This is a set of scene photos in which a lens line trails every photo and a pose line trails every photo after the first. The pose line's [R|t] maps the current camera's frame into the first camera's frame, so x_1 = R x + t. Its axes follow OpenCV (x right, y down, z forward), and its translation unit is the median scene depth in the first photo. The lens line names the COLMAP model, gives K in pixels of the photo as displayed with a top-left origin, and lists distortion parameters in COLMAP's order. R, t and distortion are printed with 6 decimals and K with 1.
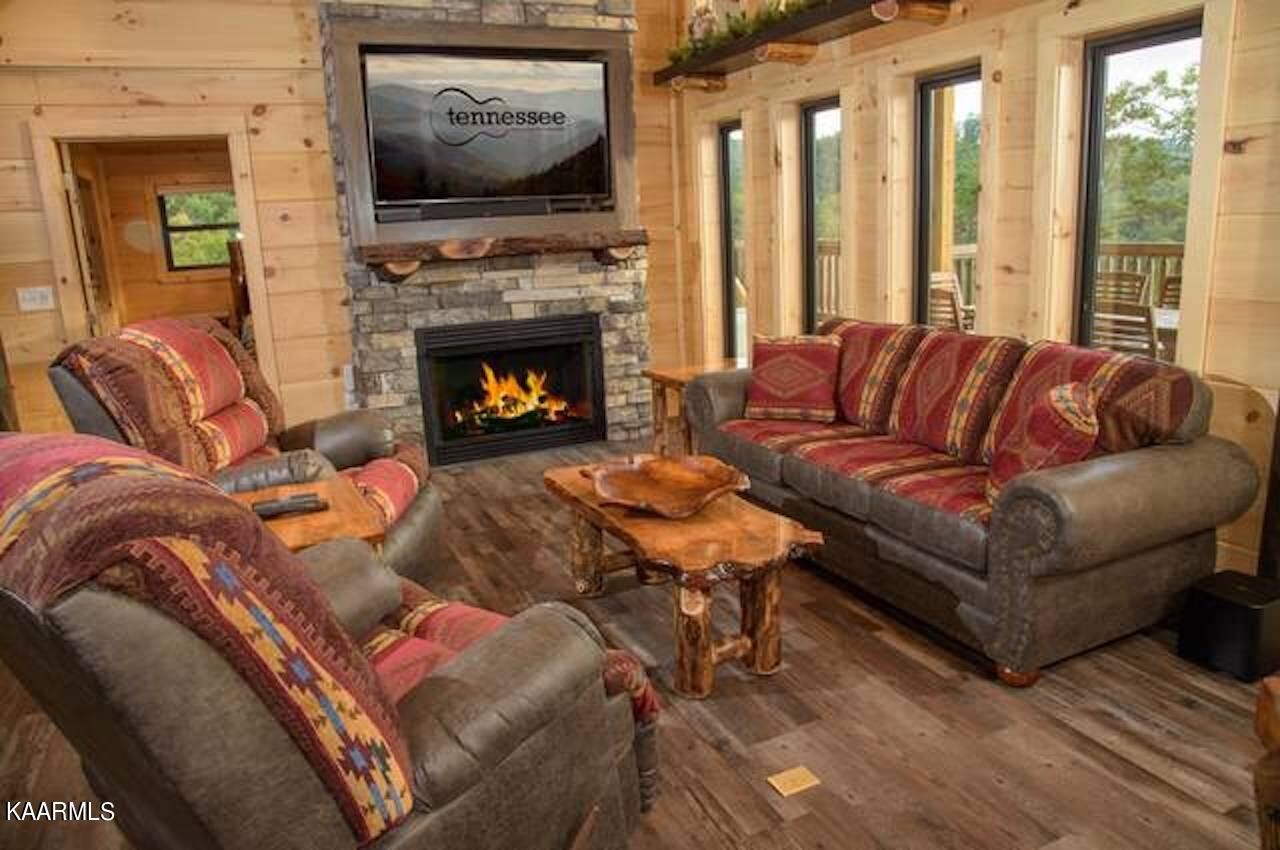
lens RADIAL K [[870.0, 0, 640.0], [0, 870.0, 425.0], [0, 0, 1]] dist [-0.122623, 0.056637]
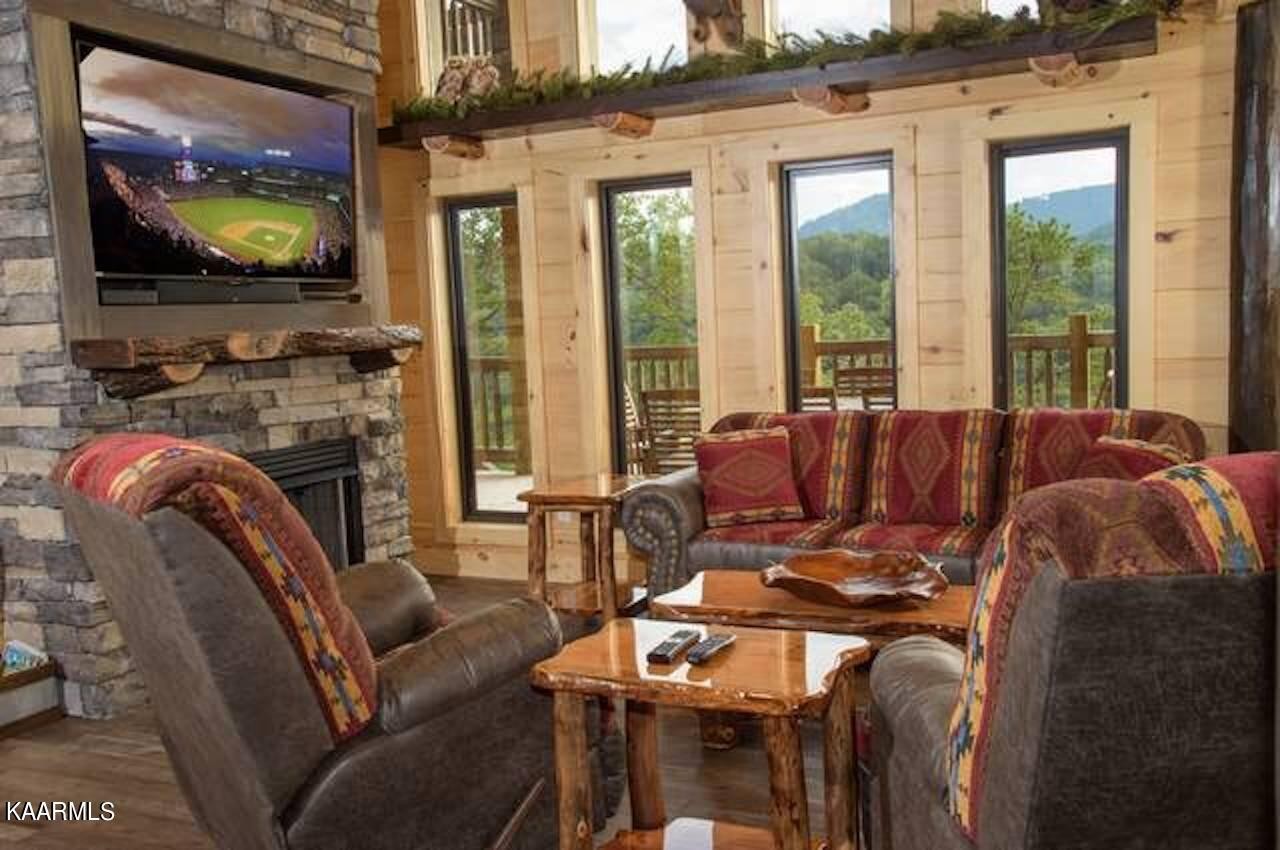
lens RADIAL K [[1117.1, 0, 640.0], [0, 1117.1, 425.0], [0, 0, 1]] dist [-0.014179, -0.001945]
pose [[0.767488, -0.049474, 0.639152, -0.490361], [0.153699, 0.982139, -0.108537, 0.001256], [-0.622366, 0.181537, 0.761384, 0.130000]]
